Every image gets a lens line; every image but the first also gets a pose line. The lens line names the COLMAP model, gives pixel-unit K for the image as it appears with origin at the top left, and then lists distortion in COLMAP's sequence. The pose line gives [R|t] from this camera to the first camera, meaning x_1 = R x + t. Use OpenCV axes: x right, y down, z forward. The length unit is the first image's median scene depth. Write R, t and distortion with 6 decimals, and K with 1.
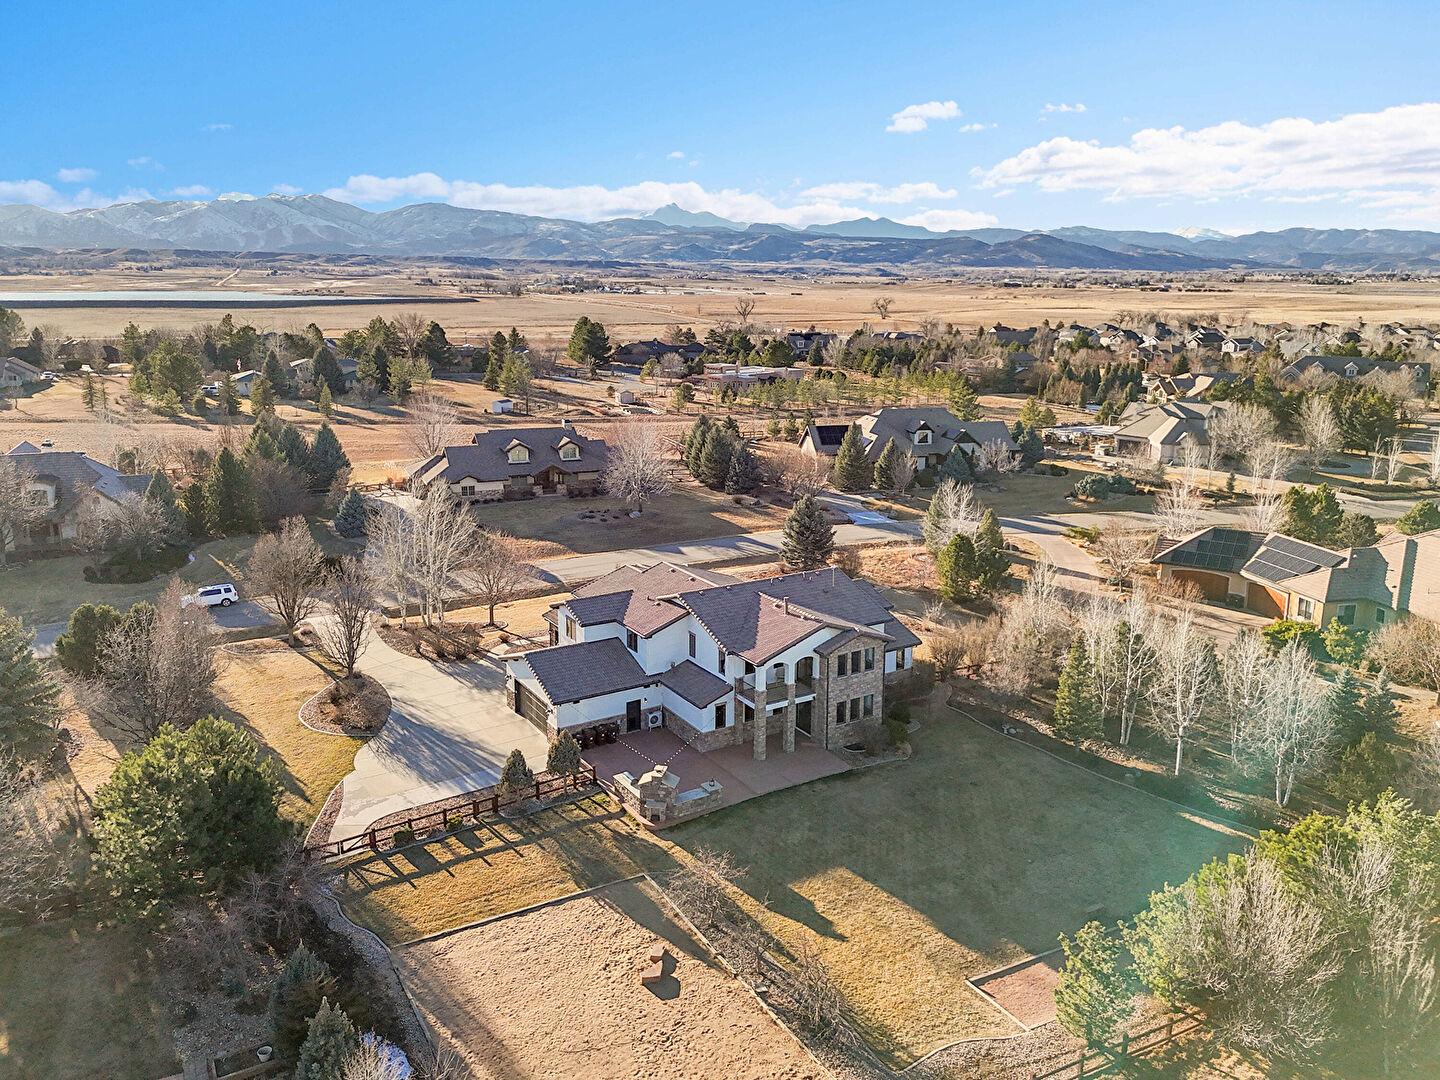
lens RADIAL K [[1094.9, 0, 727.4], [0, 1094.9, 502.8], [0, 0, 1]] dist [0.082630, -0.087445]
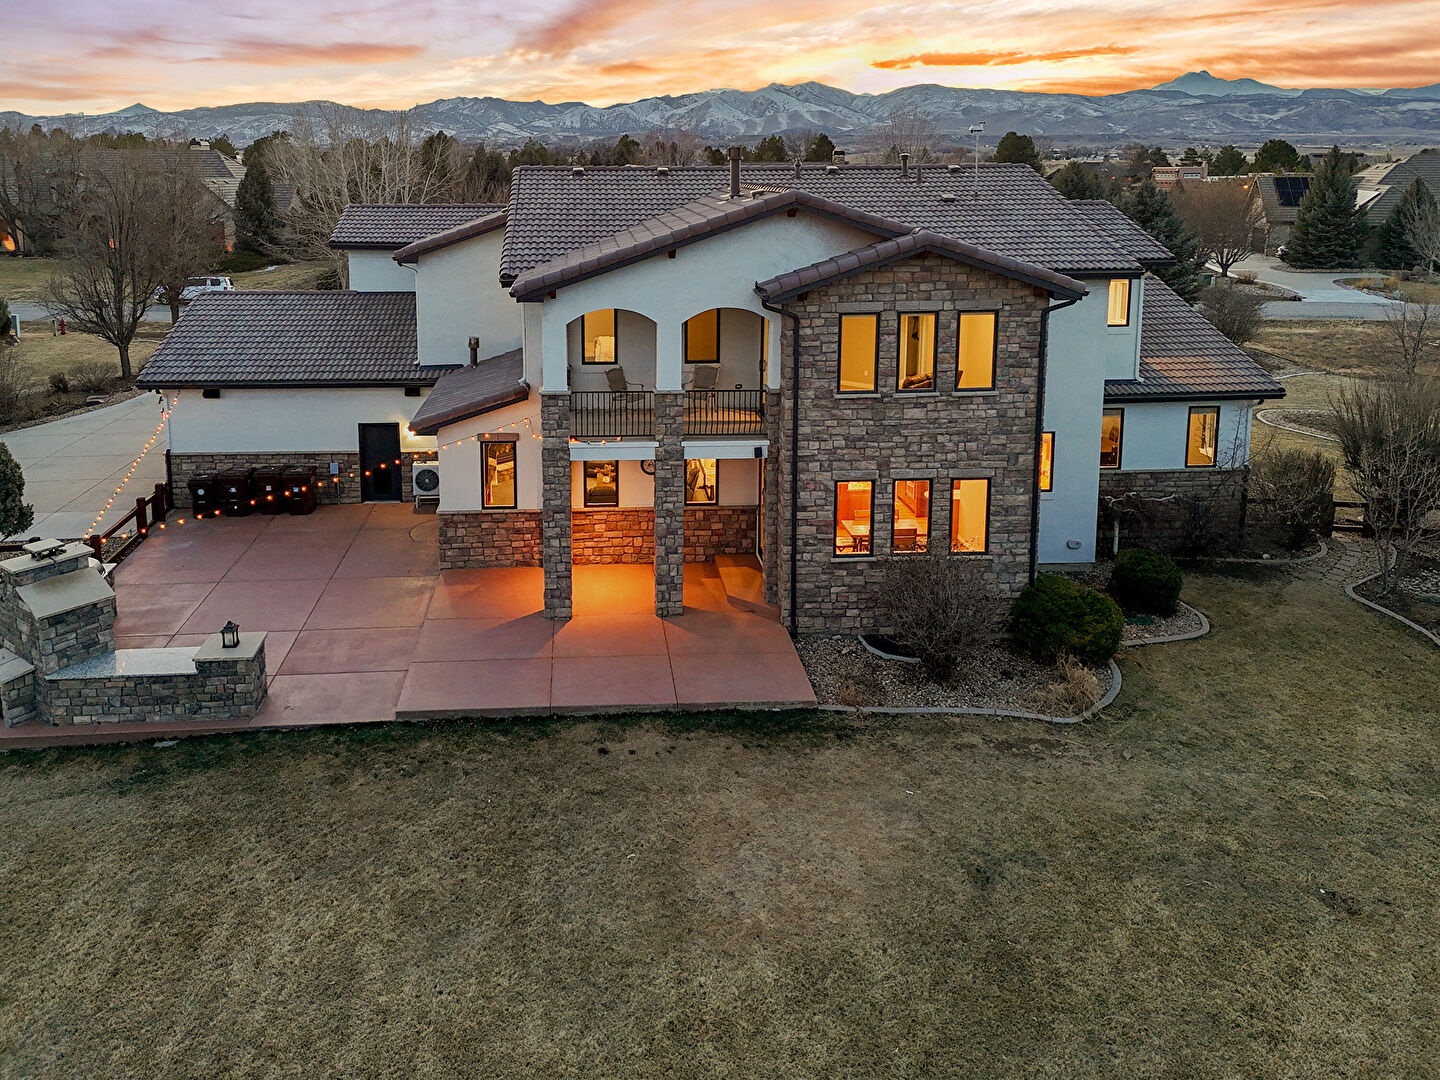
lens RADIAL K [[1119.0, 0, 635.8], [0, 1119.0, 368.5], [0, 0, 1]] dist [0.039456, -0.007087]
pose [[0.875199, 0.078428, -0.477364, 0.187012], [-0.089753, 0.995964, -0.000923, 0.152865], [0.475365, 0.043653, 0.878705, 0.686411]]
